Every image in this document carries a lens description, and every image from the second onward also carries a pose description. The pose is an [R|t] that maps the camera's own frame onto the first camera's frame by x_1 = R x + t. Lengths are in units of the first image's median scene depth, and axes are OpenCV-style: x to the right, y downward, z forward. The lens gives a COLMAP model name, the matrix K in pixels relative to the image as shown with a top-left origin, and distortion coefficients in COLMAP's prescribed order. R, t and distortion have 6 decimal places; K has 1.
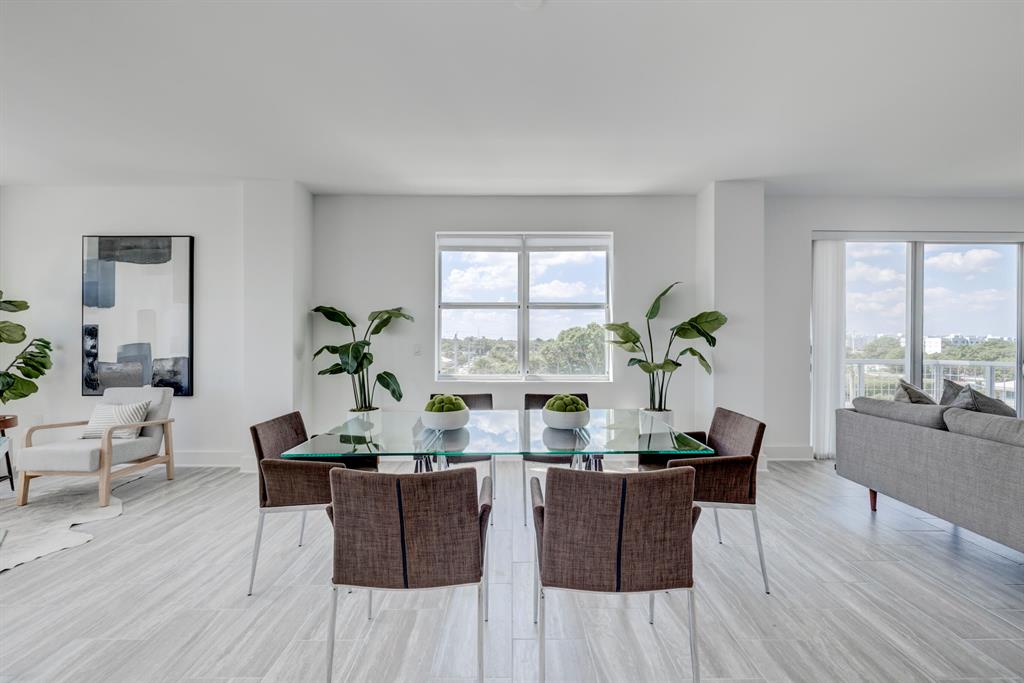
lens RADIAL K [[432.8, 0, 498.6], [0, 432.8, 343.5], [0, 0, 1]] dist [-0.003564, 0.000816]
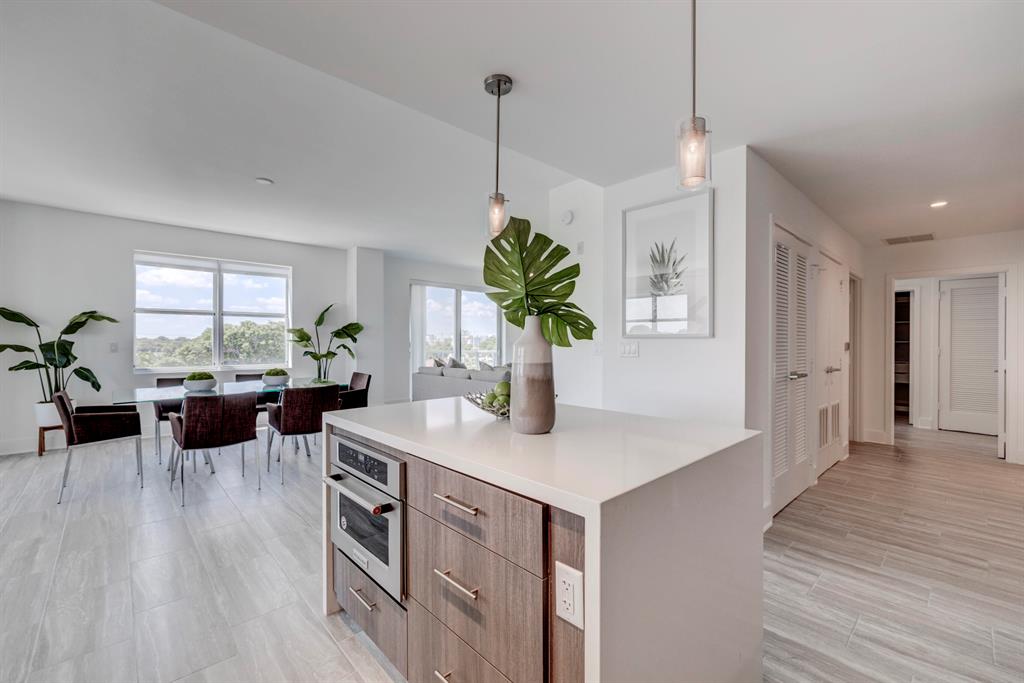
lens RADIAL K [[432.8, 0, 513.2], [0, 432.8, 347.7], [0, 0, 1]] dist [-0.003564, 0.000816]
pose [[0.713417, -0.012610, 0.700627, -0.250915], [0.004135, 0.999896, 0.013786, 0.003411], [-0.700728, -0.006938, 0.713395, -0.635163]]
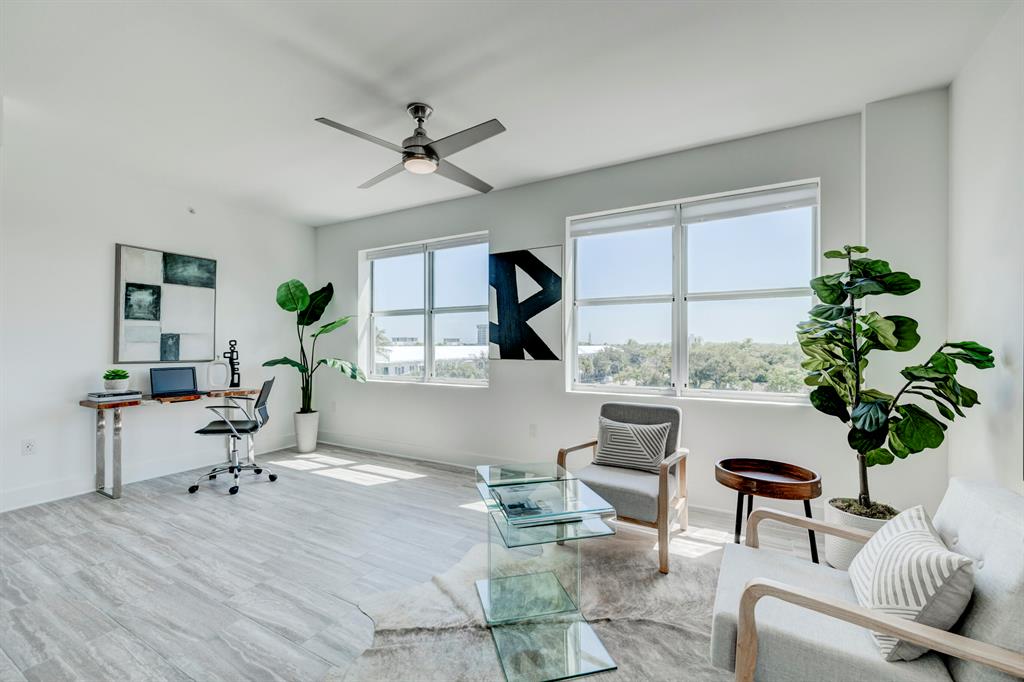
lens RADIAL K [[432.8, 0, 507.9], [0, 432.8, 345.6], [0, 0, 1]] dist [-0.003564, 0.000816]
pose [[-0.472581, -0.000205, -0.881287, -0.366829], [-0.006359, 0.999975, 0.003177, -0.005378], [0.881264, 0.007106, -0.472571, 0.757915]]
